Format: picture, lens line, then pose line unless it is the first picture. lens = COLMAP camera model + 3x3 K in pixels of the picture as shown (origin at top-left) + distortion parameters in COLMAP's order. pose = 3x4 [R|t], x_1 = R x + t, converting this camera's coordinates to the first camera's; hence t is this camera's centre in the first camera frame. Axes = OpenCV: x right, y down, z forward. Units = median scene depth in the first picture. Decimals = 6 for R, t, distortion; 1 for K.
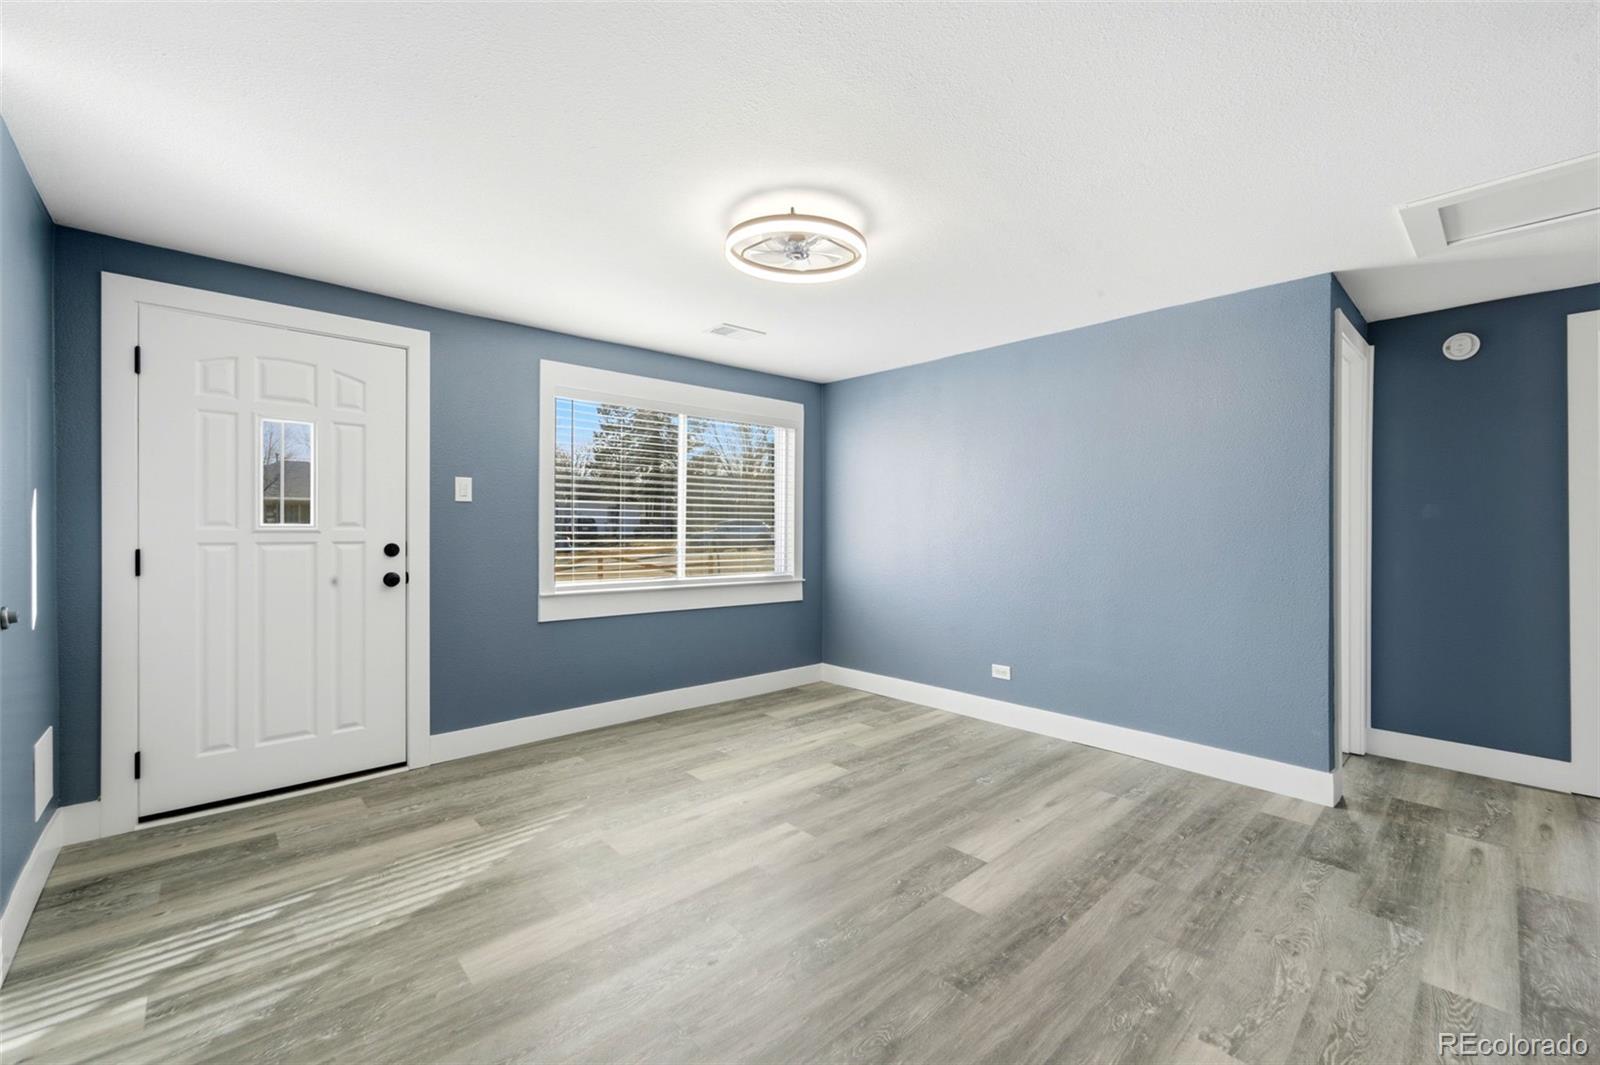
lens RADIAL K [[649.7, 0, 793.7], [0, 649.7, 531.7], [0, 0, 1]] dist [-0.019650, 0.001094]
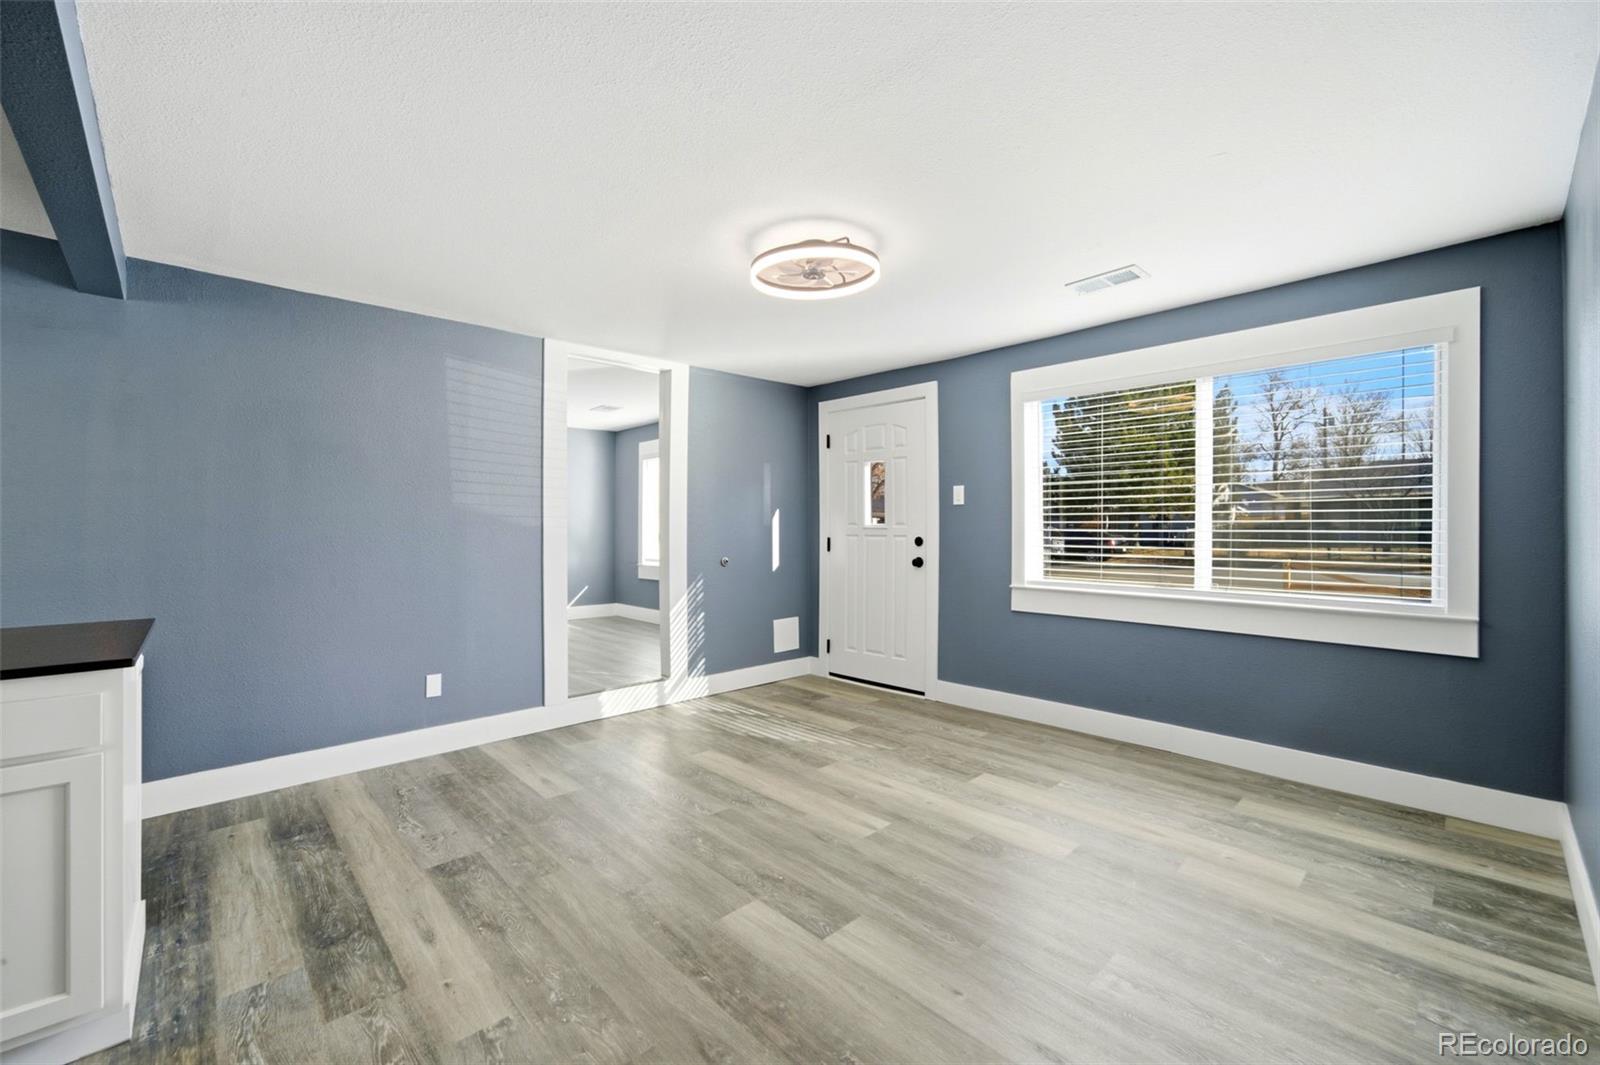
lens RADIAL K [[649.7, 0, 795.1], [0, 649.7, 530.8], [0, 0, 1]] dist [-0.019650, 0.001094]
pose [[0.011436, 0.003623, -0.999928, 0.945702], [0.004397, 0.999984, 0.003674, -0.002397], [0.999925, -0.004439, 0.011420, 0.819053]]
